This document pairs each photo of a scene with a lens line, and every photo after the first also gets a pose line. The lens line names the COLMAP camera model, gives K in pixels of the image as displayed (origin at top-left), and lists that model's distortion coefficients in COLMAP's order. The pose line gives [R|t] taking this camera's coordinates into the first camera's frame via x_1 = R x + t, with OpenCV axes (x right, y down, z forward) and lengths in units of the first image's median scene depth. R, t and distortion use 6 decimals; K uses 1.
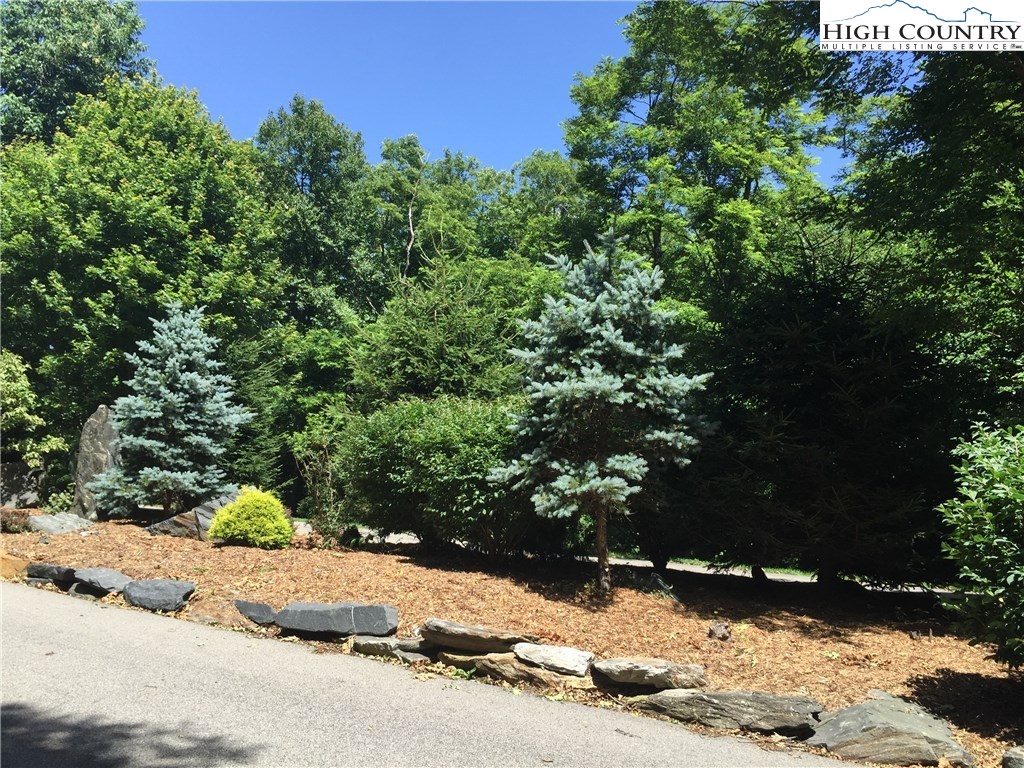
lens RADIAL K [[877.3, 0, 506.4], [0, 877.3, 346.3], [0, 0, 1]] dist [0.047820, -0.001337]
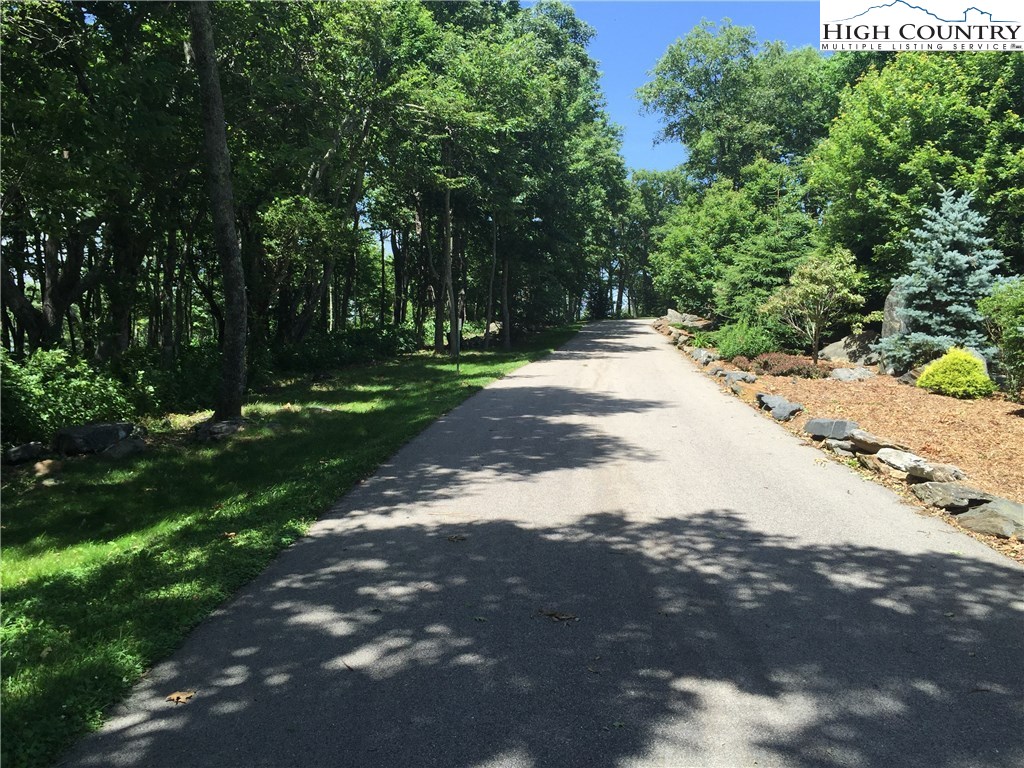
lens RADIAL K [[877.3, 0, 512.5], [0, 877.3, 384.1], [0, 0, 1]] dist [0.047820, -0.001337]
pose [[0.469525, 0.035501, -0.882205, 0.410929], [0.129278, 0.985658, 0.108468, 0.000435], [0.873404, -0.164978, 0.458202, -0.069211]]
